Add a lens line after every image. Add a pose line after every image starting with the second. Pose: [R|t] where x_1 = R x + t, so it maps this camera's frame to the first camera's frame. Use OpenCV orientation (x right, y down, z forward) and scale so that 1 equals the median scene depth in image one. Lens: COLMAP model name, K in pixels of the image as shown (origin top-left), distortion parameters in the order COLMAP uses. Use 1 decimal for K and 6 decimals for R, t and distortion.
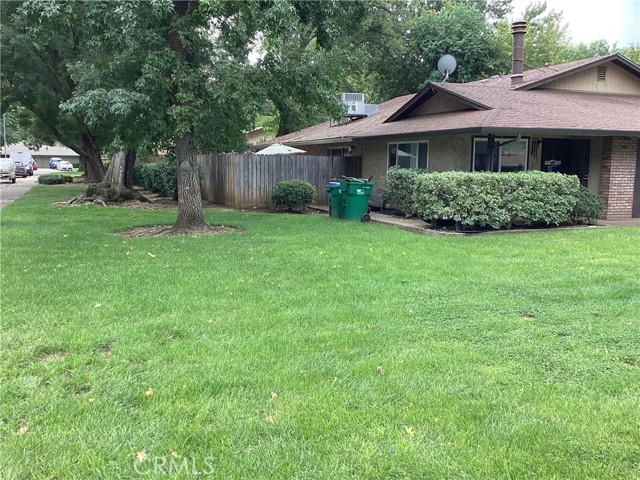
lens RADIAL K [[592.0, 0, 320.0], [0, 592.0, 240.0], [0, 0, 1]] dist [0.158635, -0.282344]
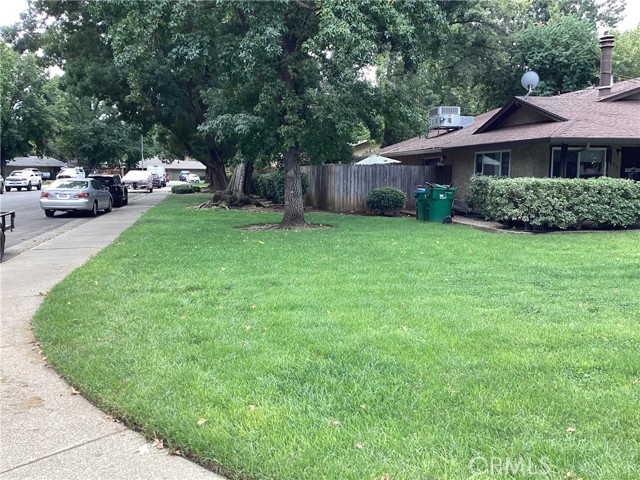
lens RADIAL K [[592.0, 0, 320.0], [0, 592.0, 240.0], [0, 0, 1]] dist [0.158635, -0.282344]
pose [[0.982531, 0.017523, -0.185272, 0.048899], [-0.021103, 0.999626, -0.017368, 0.024756], [0.184898, 0.020975, 0.982534, -0.144378]]
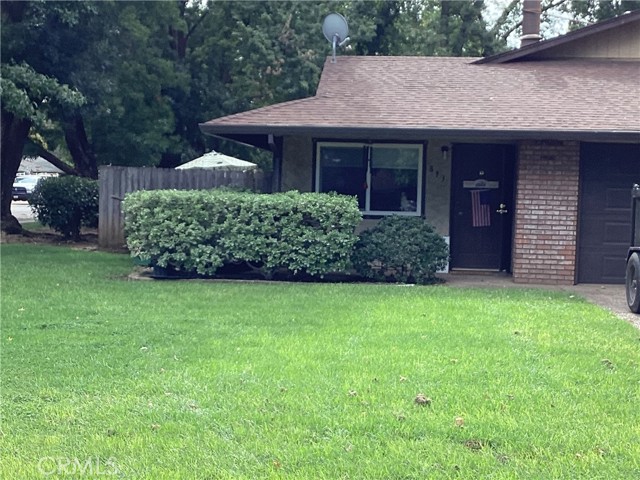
lens RADIAL K [[1132.6, 0, 320.0], [0, 1132.6, 240.0], [0, 0, 1]] dist [0.029805, 0.146207]
pose [[0.896215, 0.033551, -0.442350, 0.788140], [-0.073903, 0.994494, -0.074300, 0.021332], [0.437421, 0.099280, 0.893760, -0.057792]]
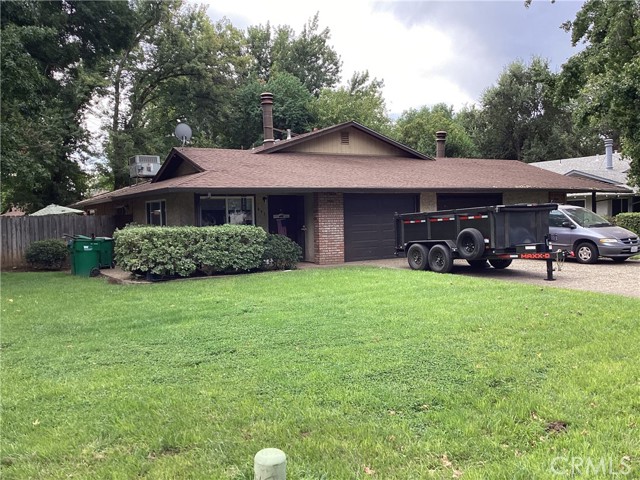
lens RADIAL K [[592.0, 0, 320.0], [0, 592.0, 240.0], [0, 0, 1]] dist [0.158635, -0.282344]
pose [[0.989325, -0.038842, 0.140456, 0.319824], [0.051828, 0.994591, -0.090014, 0.022133], [-0.136200, 0.096333, 0.985987, -0.115739]]
